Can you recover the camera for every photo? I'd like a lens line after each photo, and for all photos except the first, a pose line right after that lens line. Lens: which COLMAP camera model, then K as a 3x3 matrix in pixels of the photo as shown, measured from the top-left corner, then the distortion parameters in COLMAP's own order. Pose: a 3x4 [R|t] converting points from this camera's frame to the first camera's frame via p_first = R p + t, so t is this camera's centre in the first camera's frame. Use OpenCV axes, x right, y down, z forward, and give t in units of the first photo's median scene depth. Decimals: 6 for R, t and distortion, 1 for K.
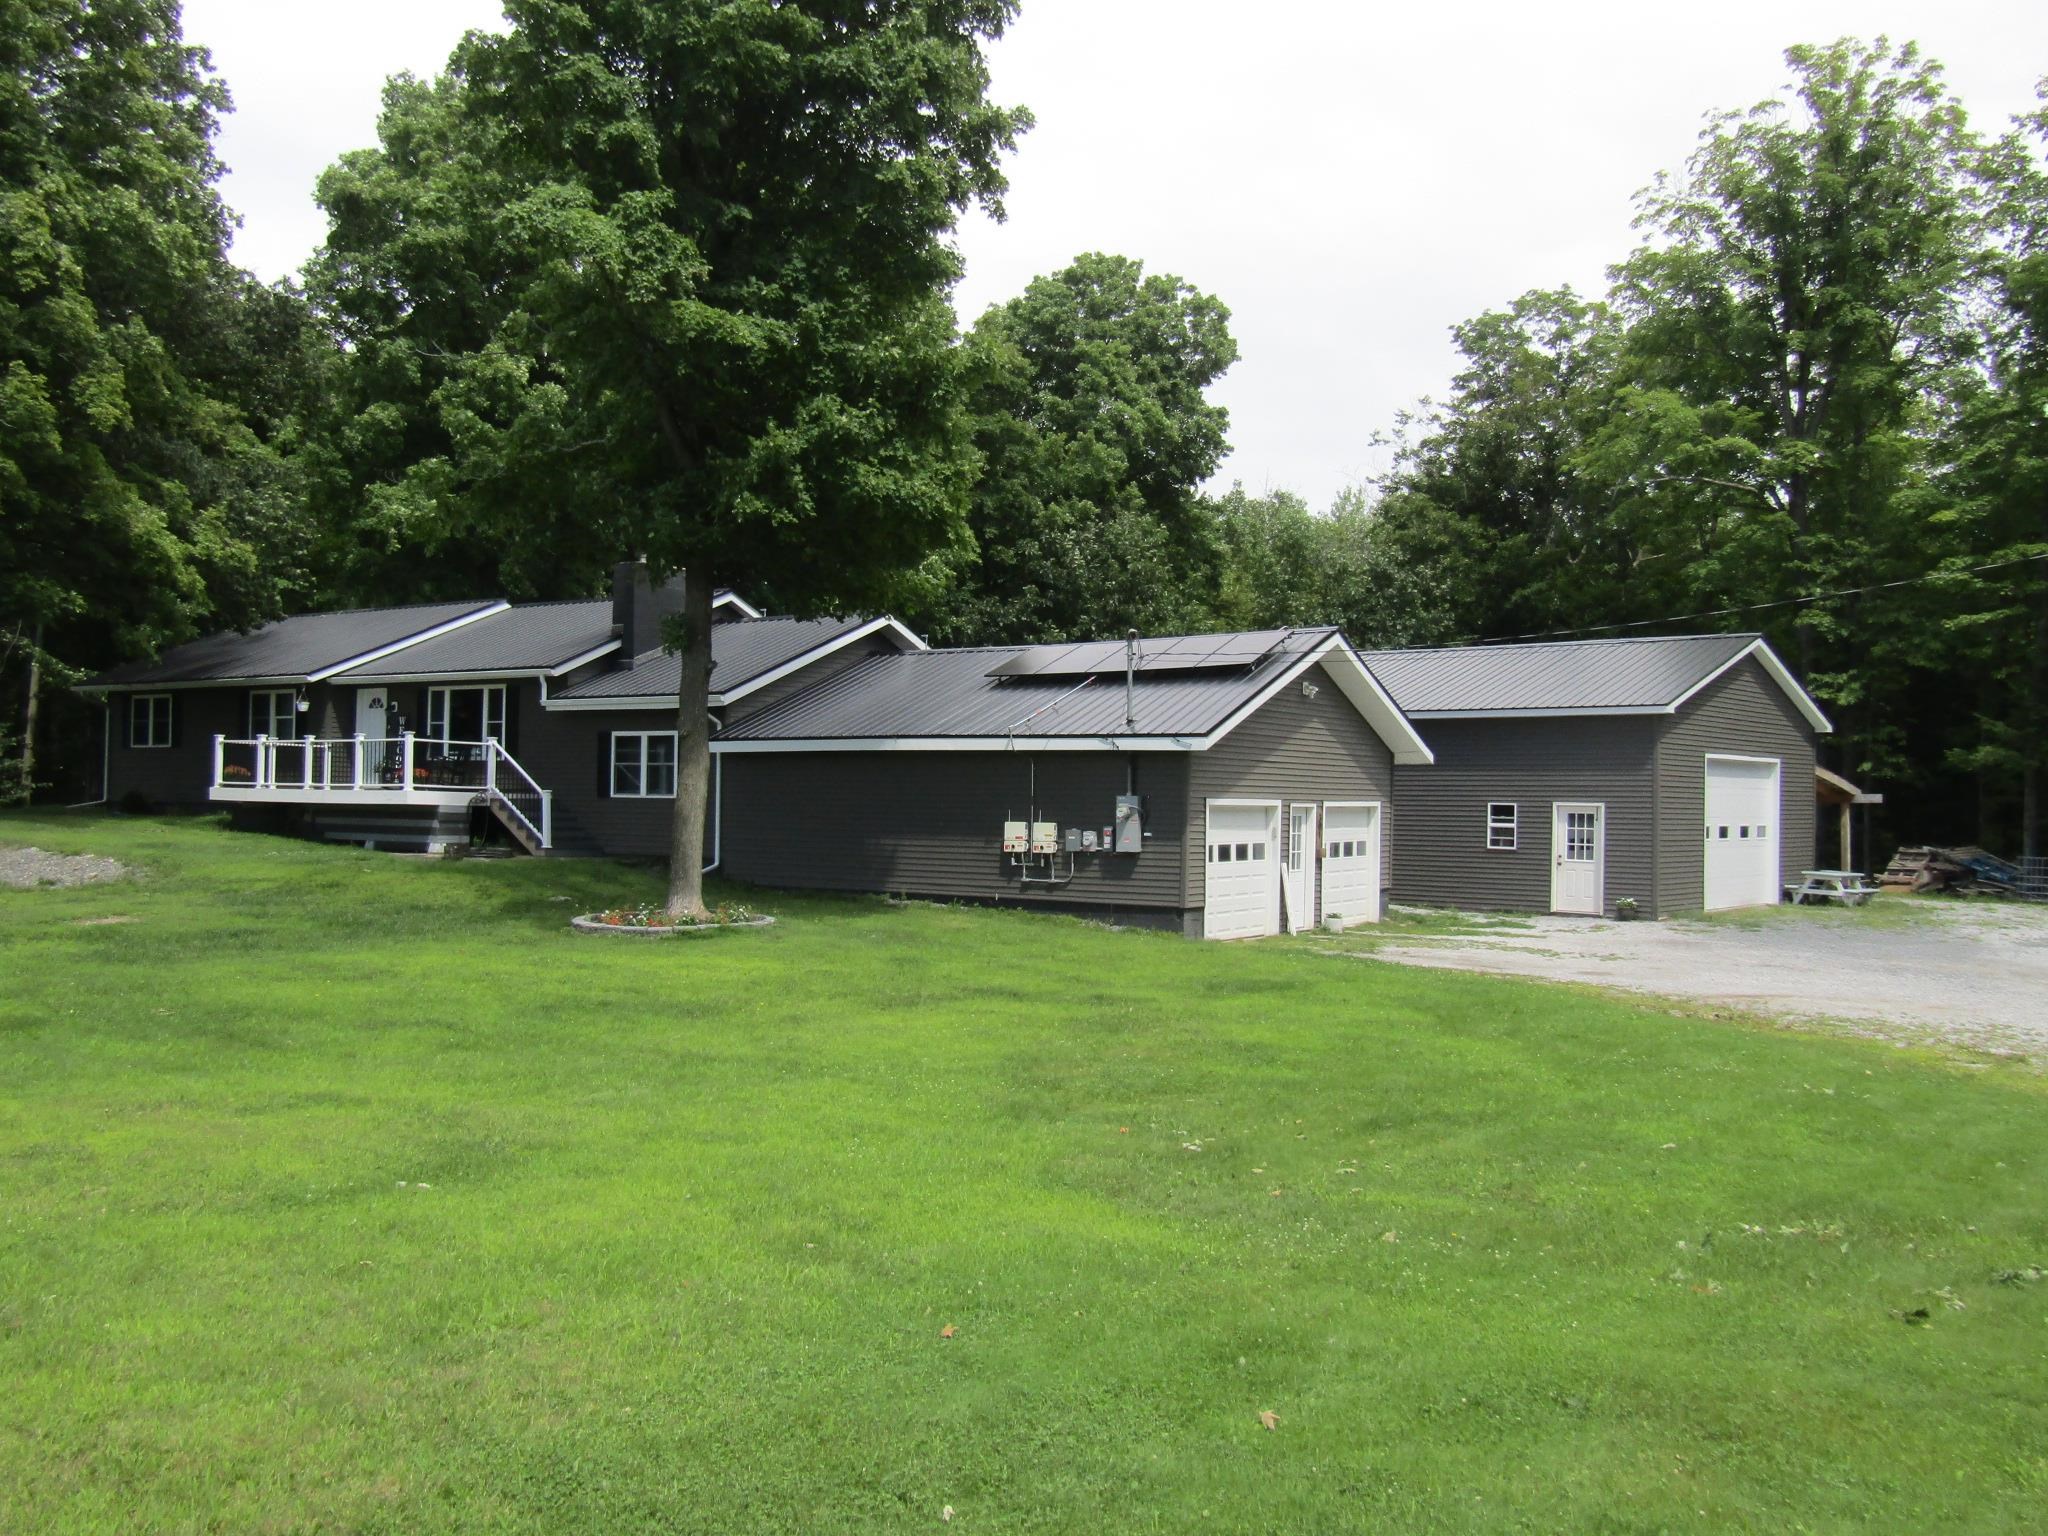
lens RADIAL K [[1778.8, 0, 1024.0], [0, 1778.8, 768.0], [0, 0, 1]] dist [-0.002222, 0.002085]
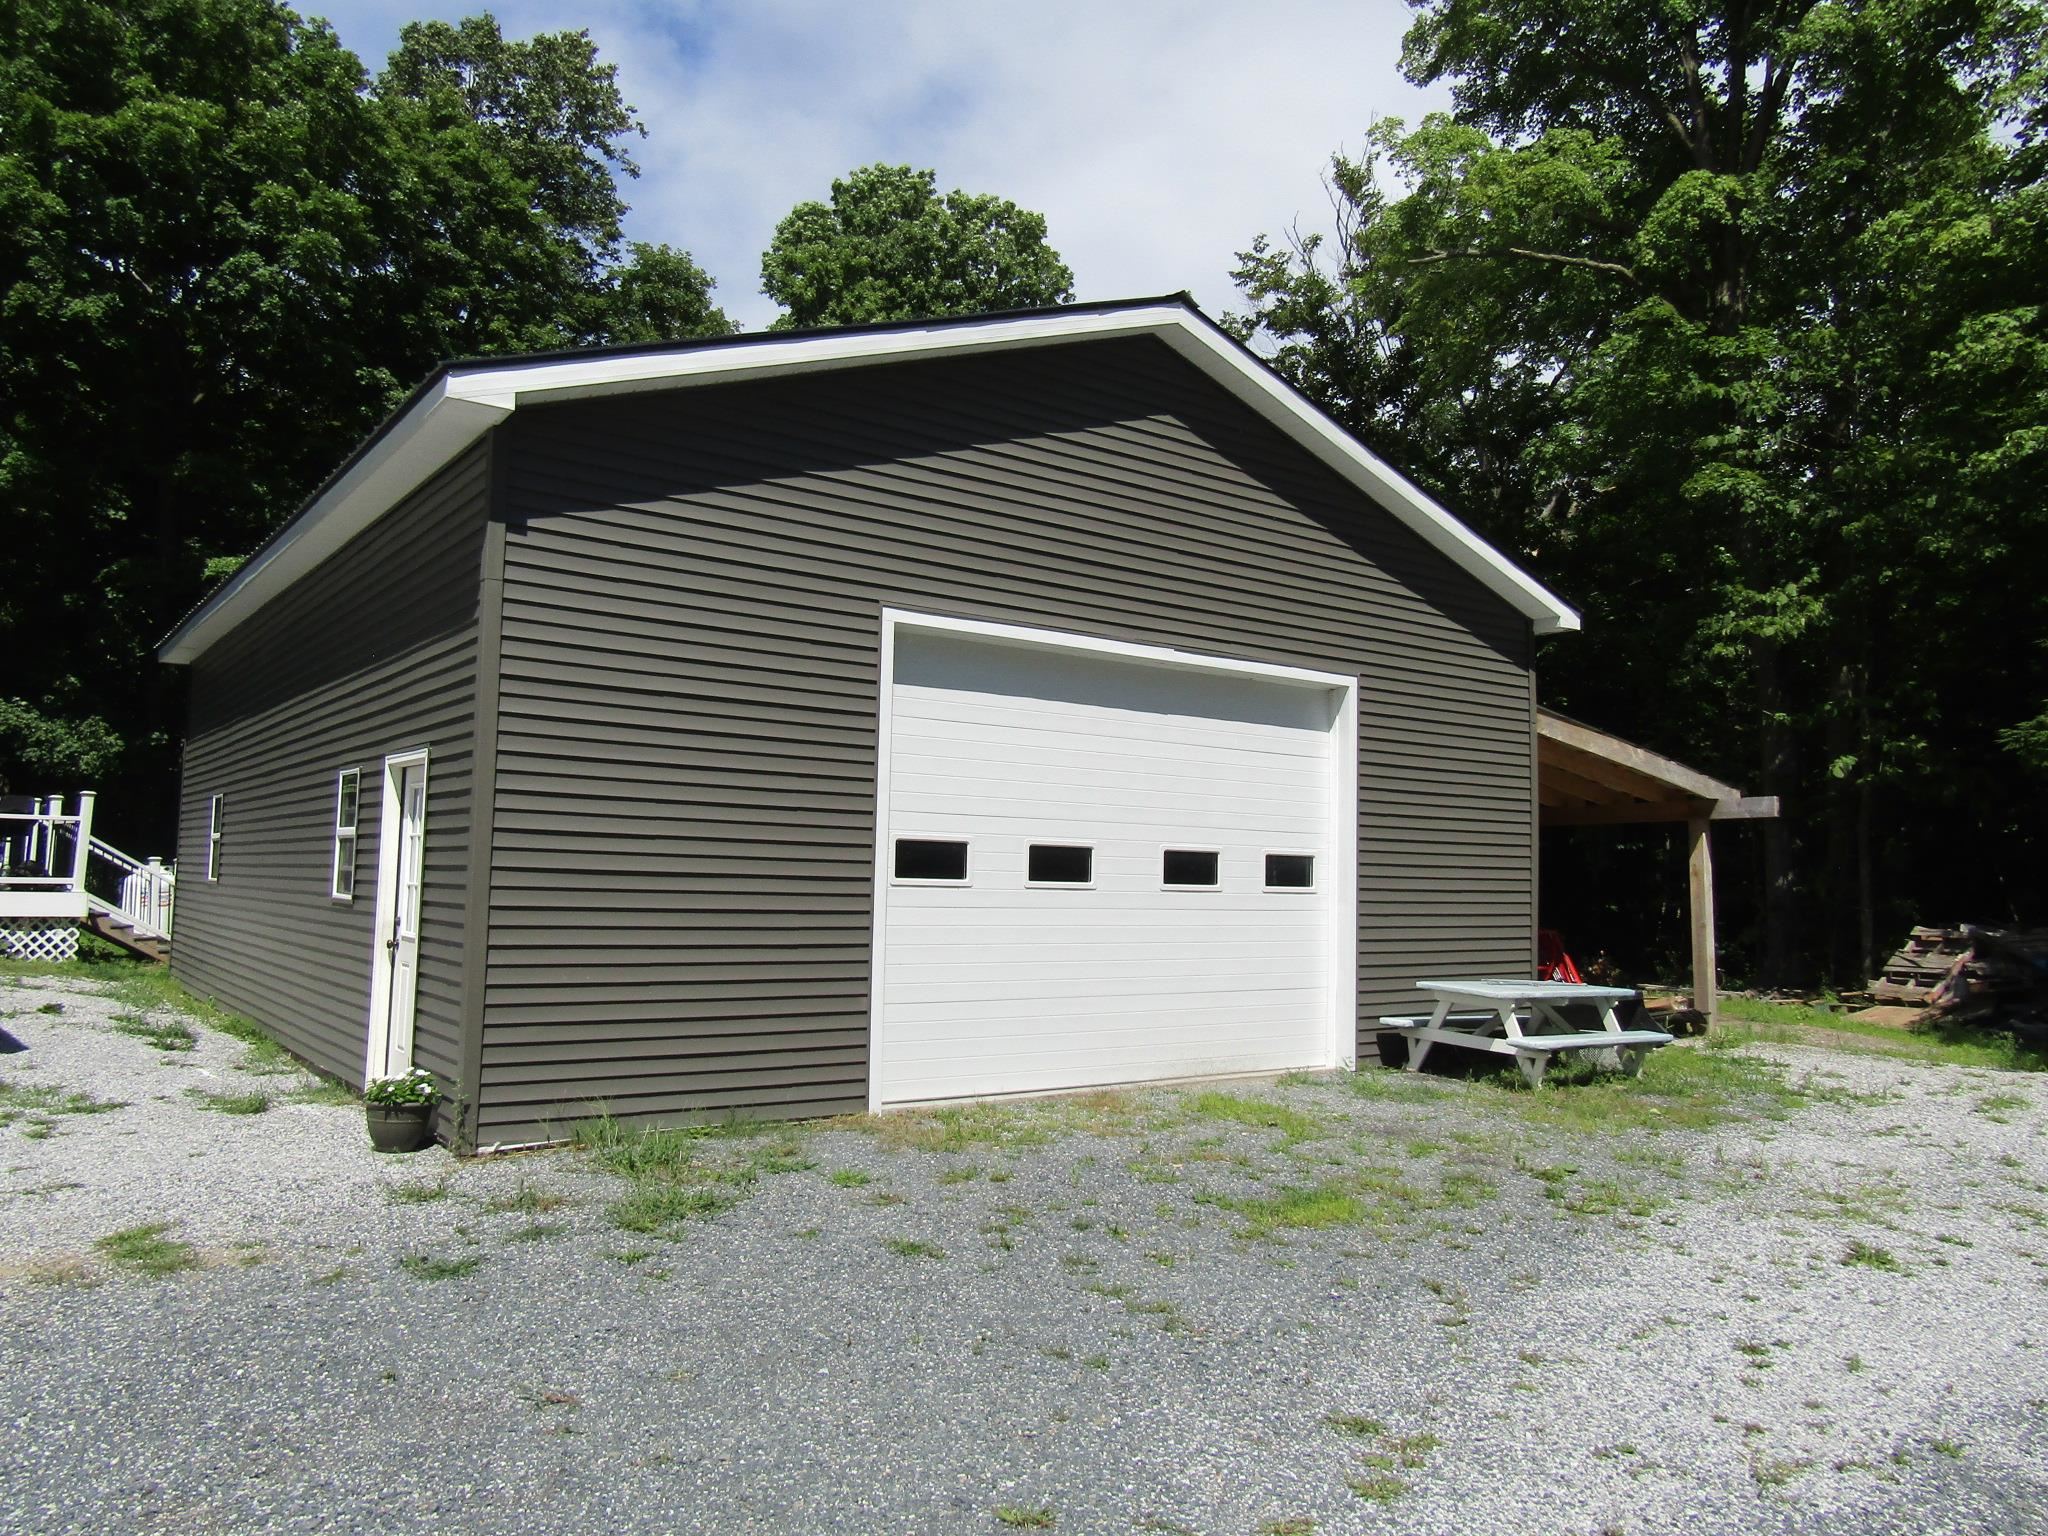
lens RADIAL K [[1399.2, 0, 1046.3], [0, 1399.2, 765.5], [0, 0, 1]] dist [-0.022656, -0.003851]
pose [[0.970281, -0.008986, -0.241812, 0.431470], [-0.006837, 0.997893, -0.064518, 0.032796], [0.241883, 0.064254, 0.968176, 0.698770]]
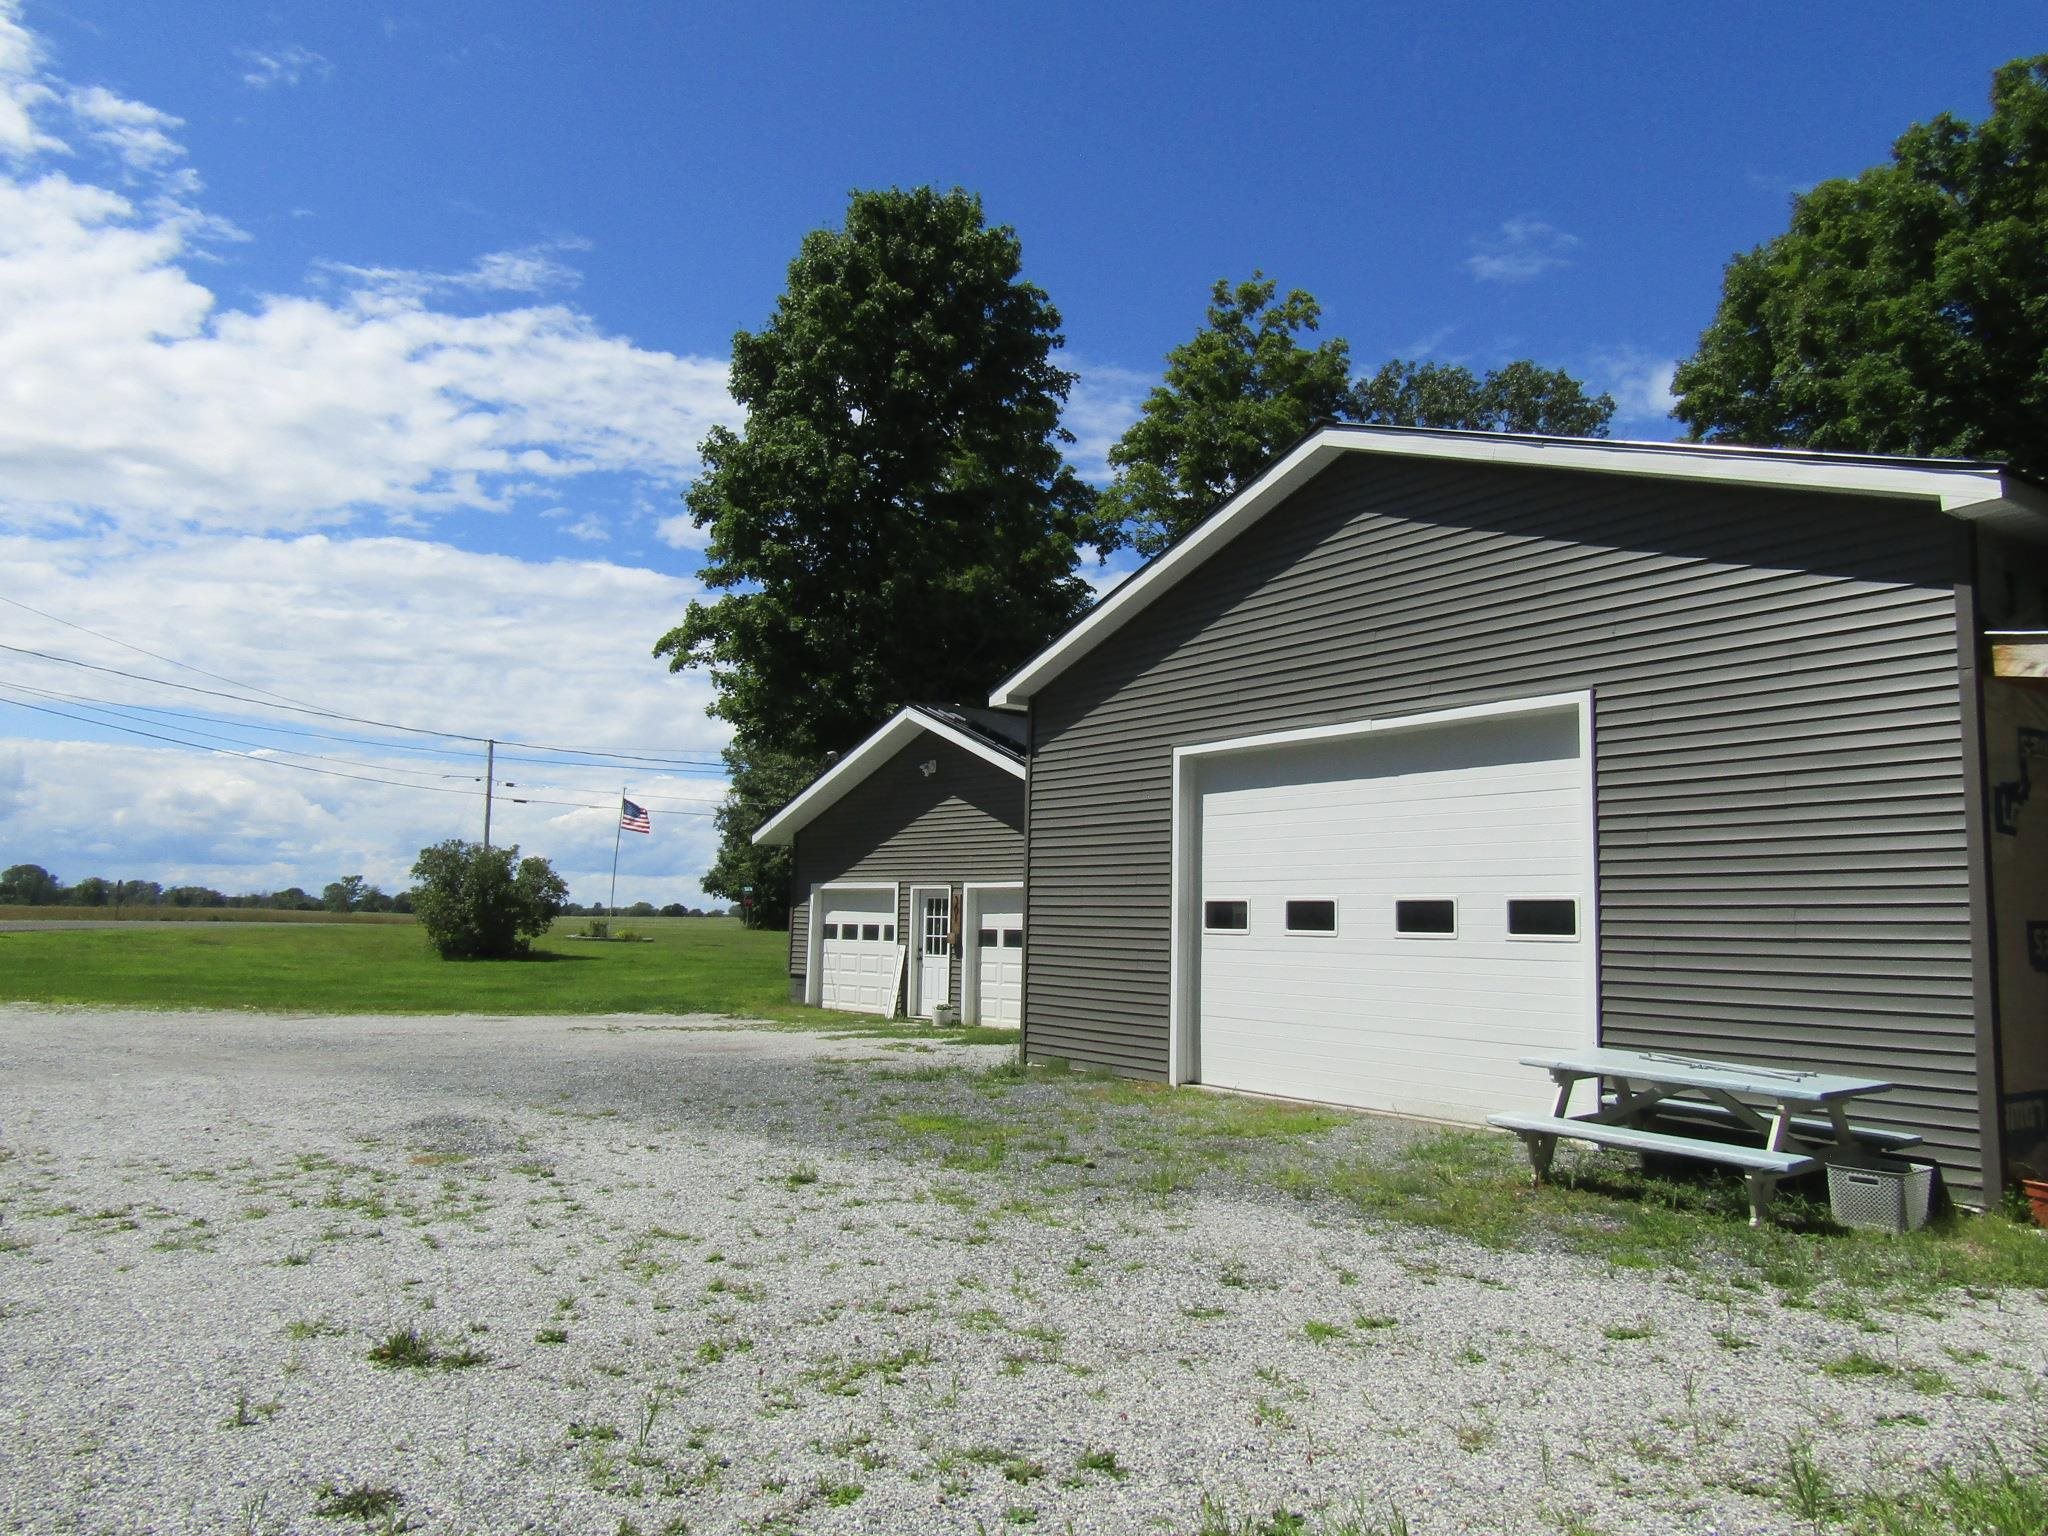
lens RADIAL K [[1399.2, 0, 1046.3], [0, 1399.2, 765.5], [0, 0, 1]] dist [-0.022656, -0.003851]
pose [[-0.226655, -0.125865, -0.965808, 0.690041], [0.000817, 0.991590, -0.129416, 0.041219], [0.973975, -0.030122, -0.224646, 0.959082]]
